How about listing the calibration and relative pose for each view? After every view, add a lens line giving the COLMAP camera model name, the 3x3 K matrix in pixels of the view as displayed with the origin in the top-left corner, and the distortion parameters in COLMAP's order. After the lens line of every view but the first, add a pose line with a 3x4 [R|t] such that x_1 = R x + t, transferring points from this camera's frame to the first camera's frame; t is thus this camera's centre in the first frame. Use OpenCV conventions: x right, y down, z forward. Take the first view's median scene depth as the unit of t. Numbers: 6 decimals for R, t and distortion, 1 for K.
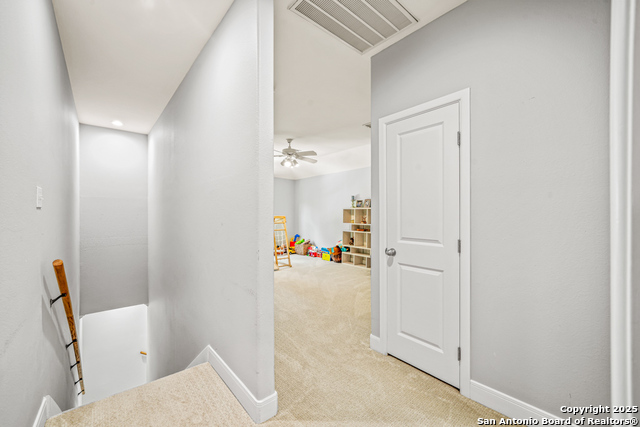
lens RADIAL K [[259.5, 0, 320.0], [0, 259.5, 213.5], [0, 0, 1]] dist [0.000380, 0.000030]
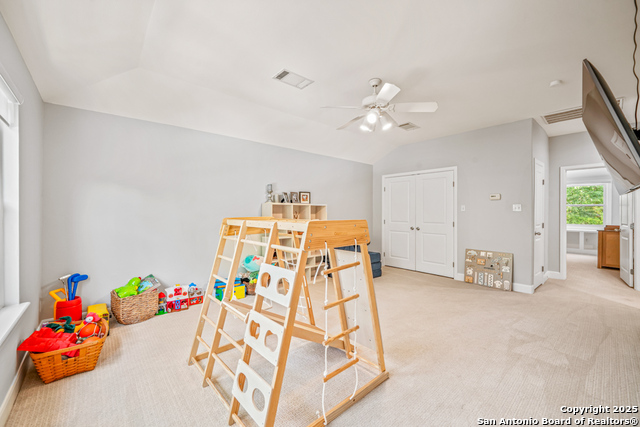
lens RADIAL K [[259.5, 0, 320.0], [0, 259.5, 213.5], [0, 0, 1]] dist [0.000380, 0.000030]
pose [[-0.016809, -0.004480, 0.999849, -0.549190], [-0.005523, 0.999975, 0.004388, 0.002989], [-0.999843, -0.005448, -0.016833, 0.910106]]
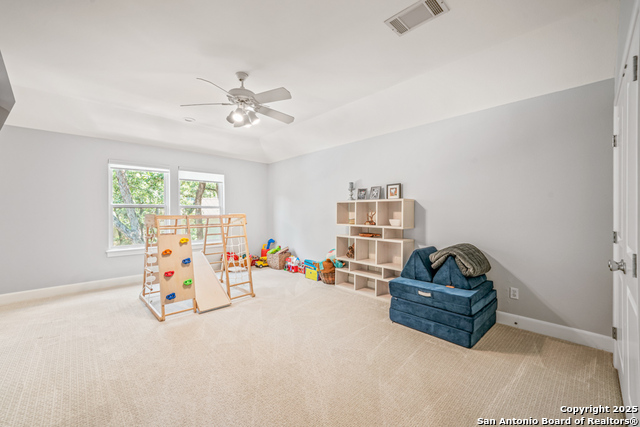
lens RADIAL K [[259.5, 0, 320.0], [0, 259.5, 213.5], [0, 0, 1]] dist [0.000380, 0.000030]
pose [[0.998609, -0.006984, 0.052270, 0.012907], [0.006357, 0.999906, 0.012144, 0.002297], [-0.052350, -0.011795, 0.998559, 0.354289]]
